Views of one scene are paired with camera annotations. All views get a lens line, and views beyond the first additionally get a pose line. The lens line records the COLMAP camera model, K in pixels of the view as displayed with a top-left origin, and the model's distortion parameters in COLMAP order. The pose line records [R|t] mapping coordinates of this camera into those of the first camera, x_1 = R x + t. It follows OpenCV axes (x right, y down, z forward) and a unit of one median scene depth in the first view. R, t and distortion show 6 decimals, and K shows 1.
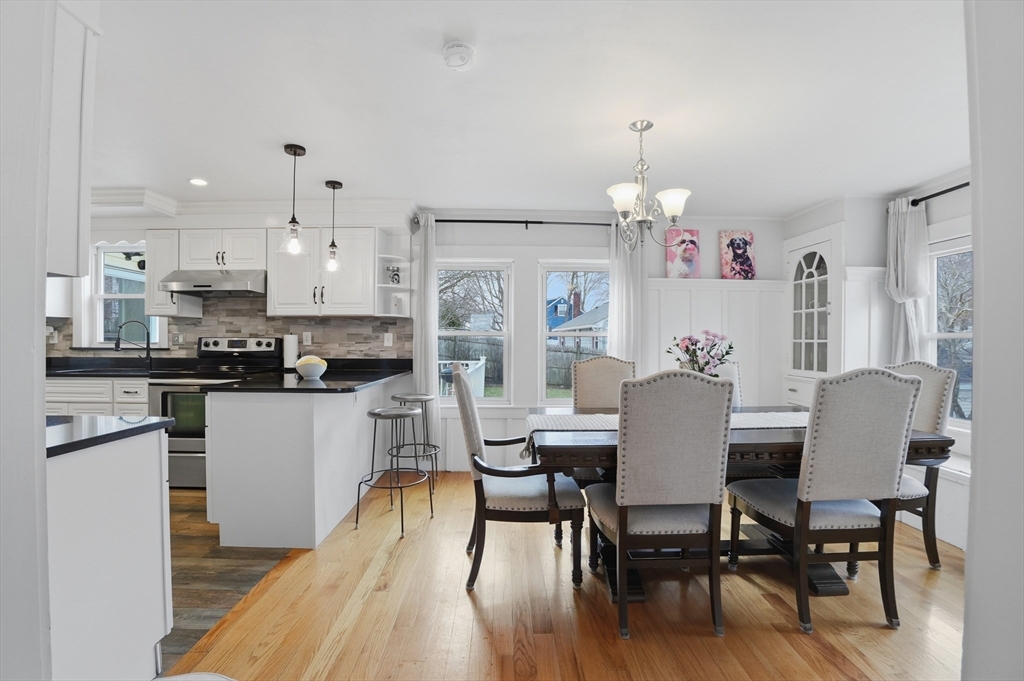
lens RADIAL K [[454.2, 0, 515.7], [0, 454.2, 341.3], [0, 0, 1]] dist [-0.067905, 0.013988]
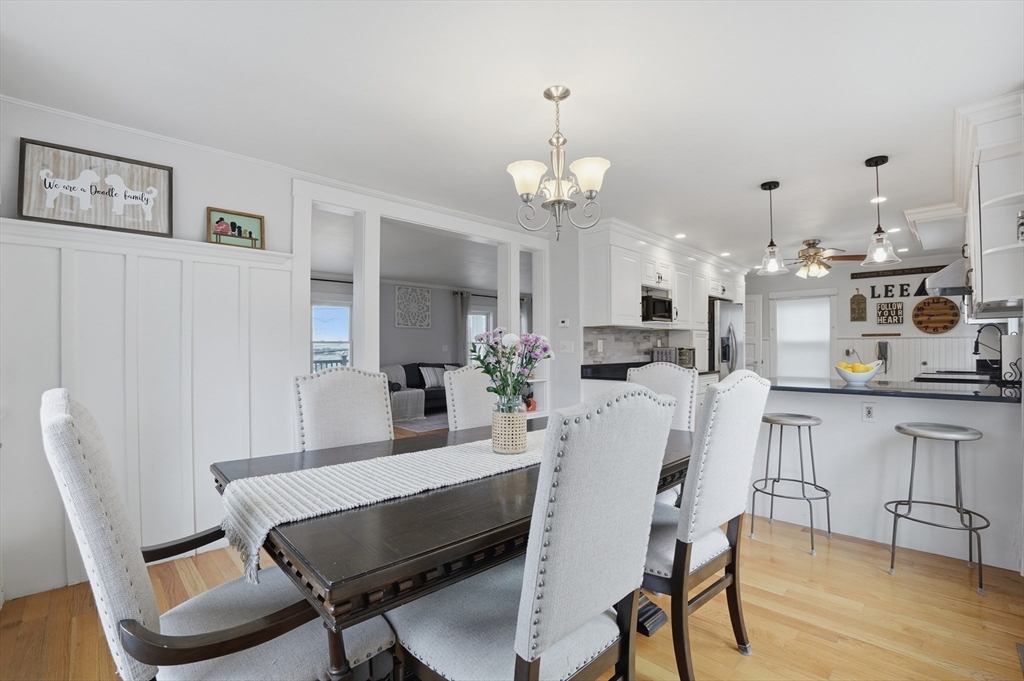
lens RADIAL K [[457.3, 0, 510.2], [0, 457.3, 339.2], [0, 0, 1]] dist [-0.064422, 0.014136]
pose [[-0.733762, -0.013842, -0.679265, 0.574213], [0.000382, 0.999784, -0.020786, 0.006821], [0.679406, -0.015511, -0.733599, 0.951419]]
